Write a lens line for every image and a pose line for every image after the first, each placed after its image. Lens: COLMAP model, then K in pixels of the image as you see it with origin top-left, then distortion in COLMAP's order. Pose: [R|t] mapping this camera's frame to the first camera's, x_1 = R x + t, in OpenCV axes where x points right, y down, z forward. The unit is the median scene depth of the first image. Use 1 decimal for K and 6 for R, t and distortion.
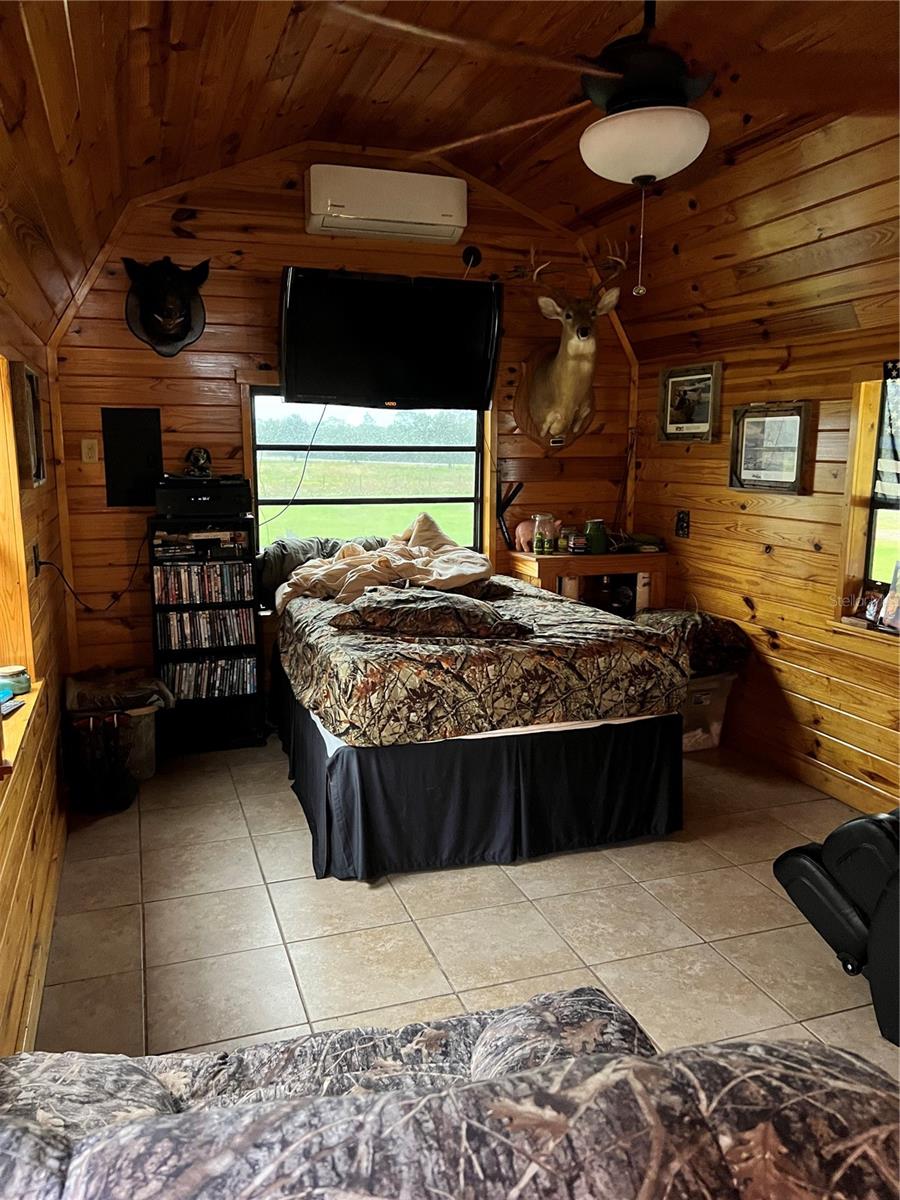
lens RADIAL K [[899.5, 0, 450.4], [0, 899.5, 599.9], [0, 0, 1]] dist [0.041983, -0.060710]
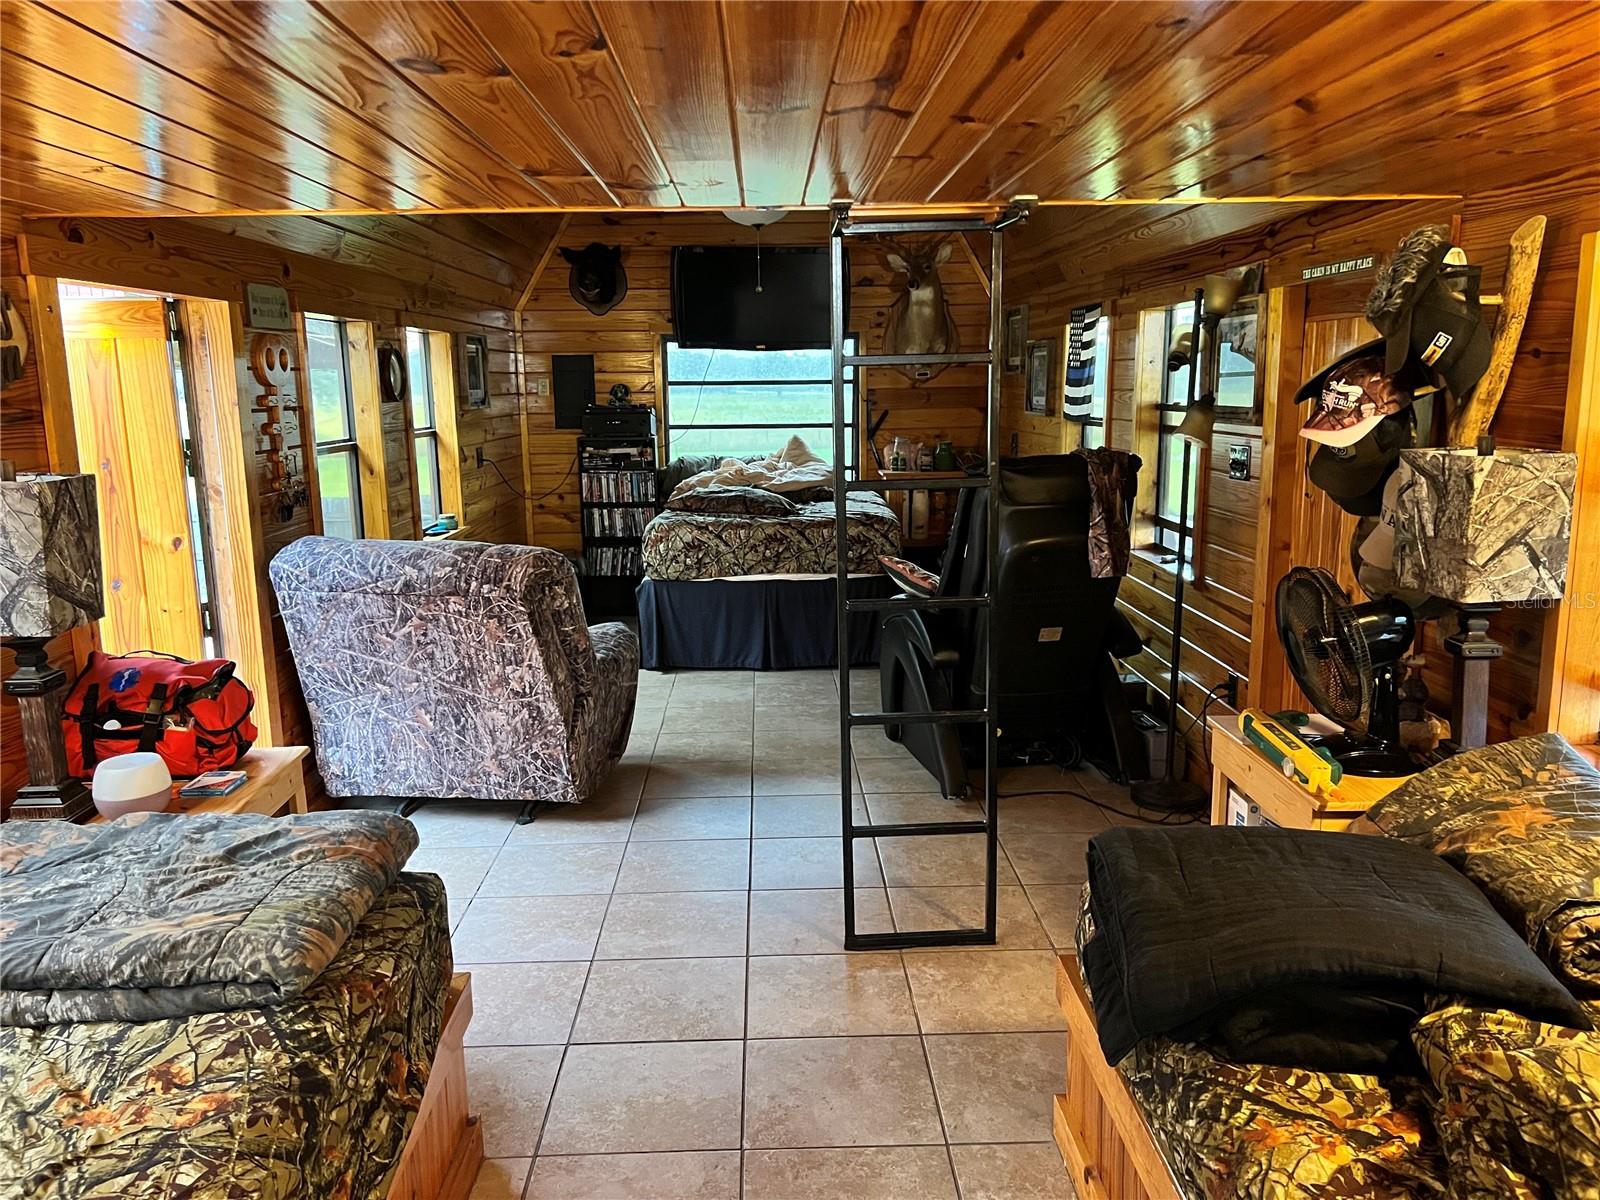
lens RADIAL K [[1199.3, 0, 800.4], [0, 1199.3, 599.9], [0, 0, 1]] dist [0.041983, -0.060710]
pose [[0.953847, 0.040824, -0.297504, 0.507692], [-0.036790, 0.999140, 0.019148, 0.102595], [0.298030, -0.007319, 0.954528, -0.594958]]
